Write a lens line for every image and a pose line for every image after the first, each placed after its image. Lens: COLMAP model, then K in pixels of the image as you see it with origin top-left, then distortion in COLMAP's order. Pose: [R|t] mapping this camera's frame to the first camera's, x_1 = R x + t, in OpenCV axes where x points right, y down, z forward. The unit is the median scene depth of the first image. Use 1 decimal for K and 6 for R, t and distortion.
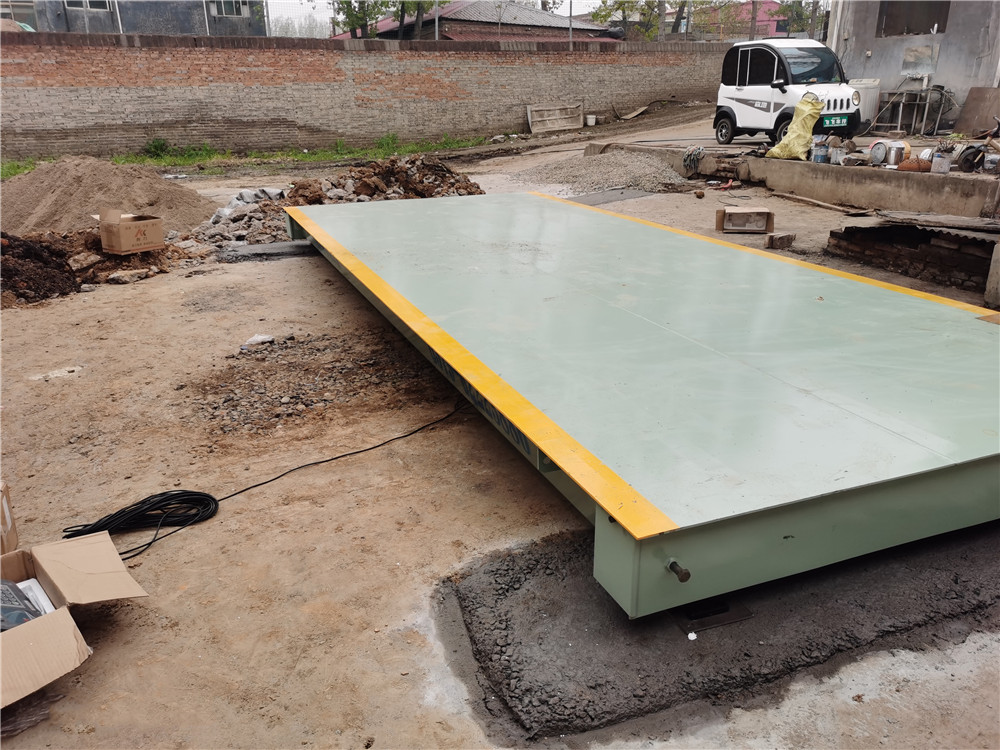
lens RADIAL K [[774.5, 0, 500.0], [0, 774.5, 375.0], [0, 0, 1]] dist [0.062158, -0.052369]
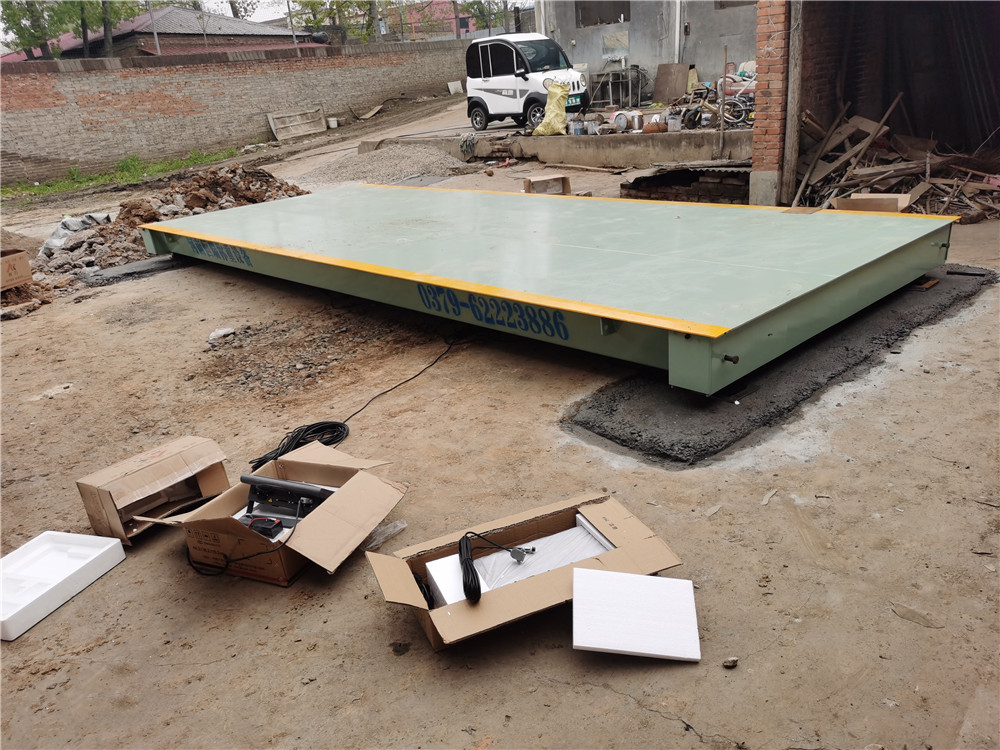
lens RADIAL K [[774.5, 0, 500.0], [0, 774.5, 375.0], [0, 0, 1]] dist [0.062158, -0.052369]
pose [[0.929008, -0.199151, 0.311901, -0.133848], [0.200012, 0.979347, 0.029576, 0.025815], [-0.311350, 0.034907, 0.949654, -0.071179]]
